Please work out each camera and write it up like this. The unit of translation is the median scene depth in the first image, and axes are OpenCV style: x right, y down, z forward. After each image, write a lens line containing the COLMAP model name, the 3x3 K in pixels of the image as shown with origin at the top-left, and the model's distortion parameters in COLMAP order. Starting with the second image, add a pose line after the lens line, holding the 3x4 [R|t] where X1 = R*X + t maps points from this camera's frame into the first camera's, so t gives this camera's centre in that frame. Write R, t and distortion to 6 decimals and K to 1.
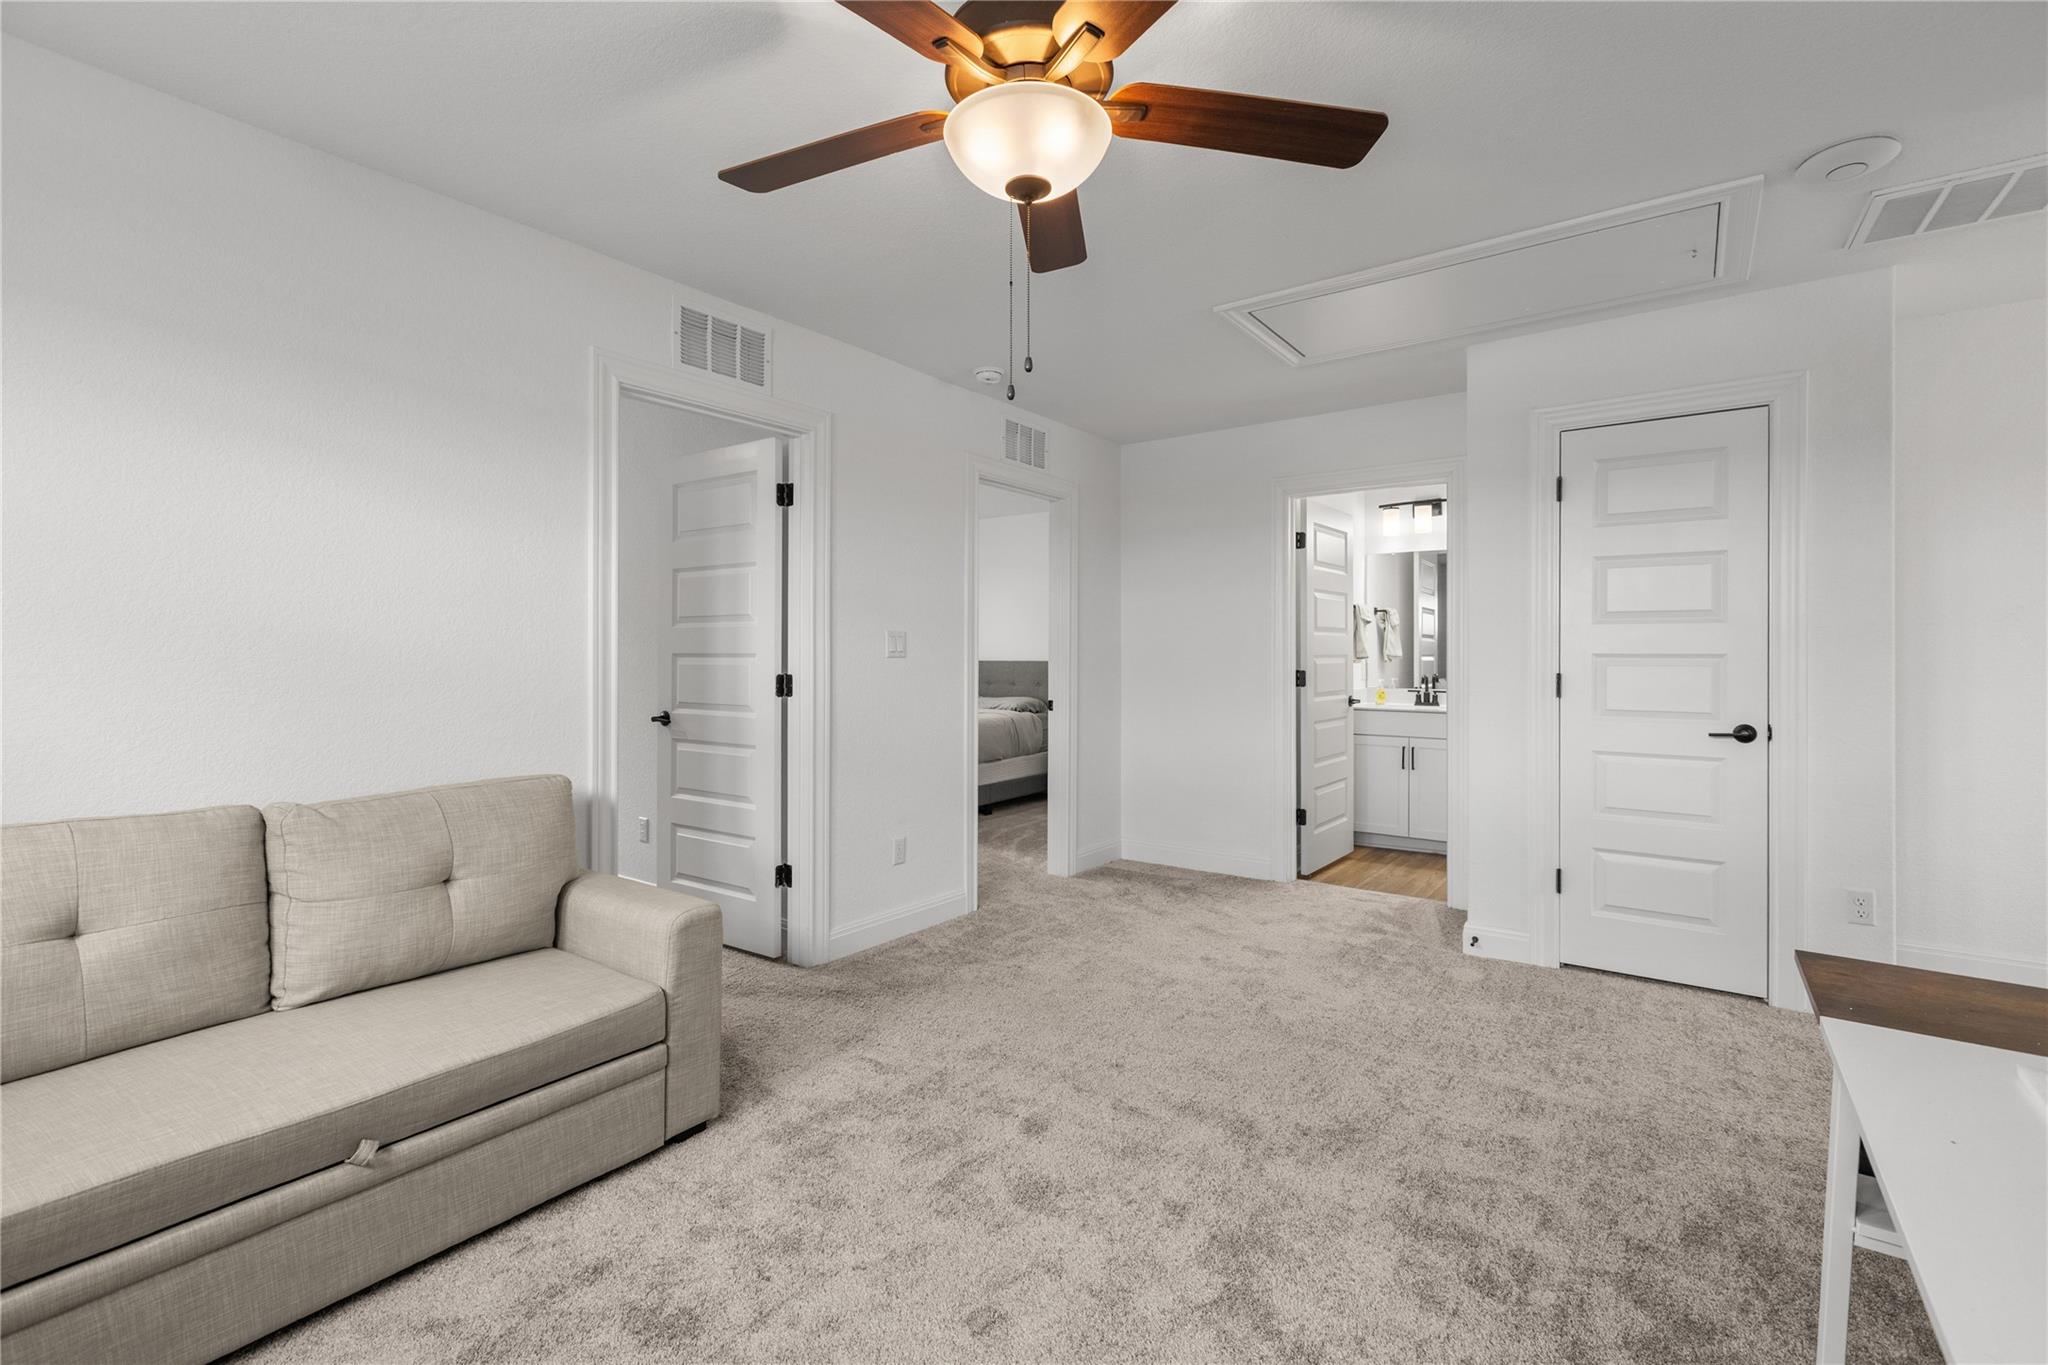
lens RADIAL K [[905.1, 0, 1015.5], [0, 905.1, 664.6], [0, 0, 1]] dist [-0.002466, -0.000496]
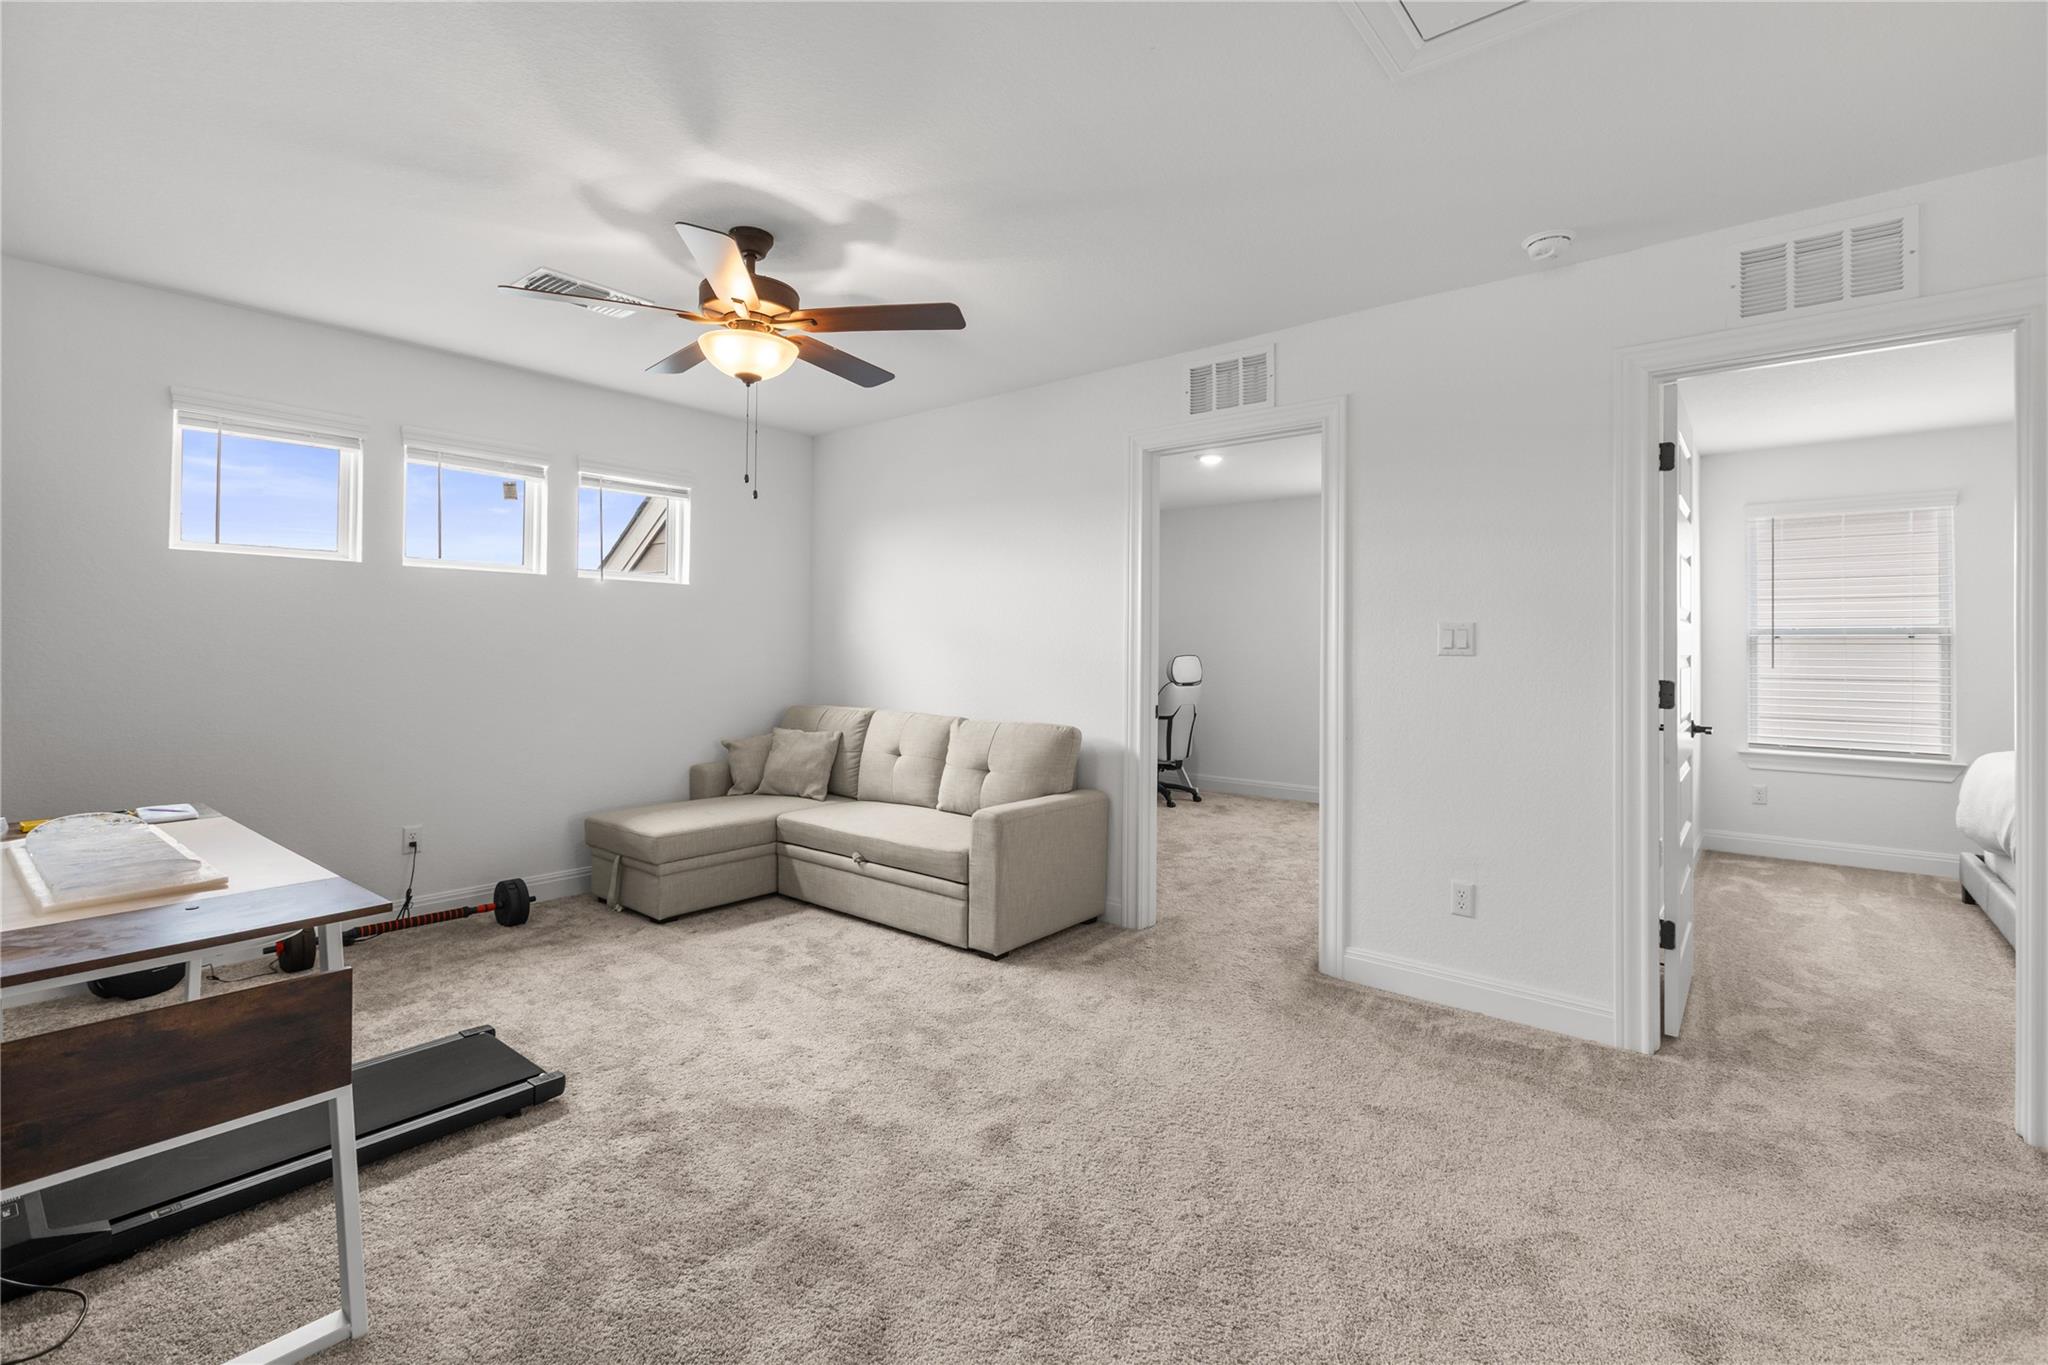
lens RADIAL K [[905.1, 0, 1015.8], [0, 905.1, 665.8], [0, 0, 1]] dist [-0.002466, -0.000496]
pose [[-0.069607, 0.006865, -0.997551, 0.774937], [-0.019404, 0.999778, 0.008235, 0.003156], [0.997386, 0.019930, -0.069458, 0.749335]]
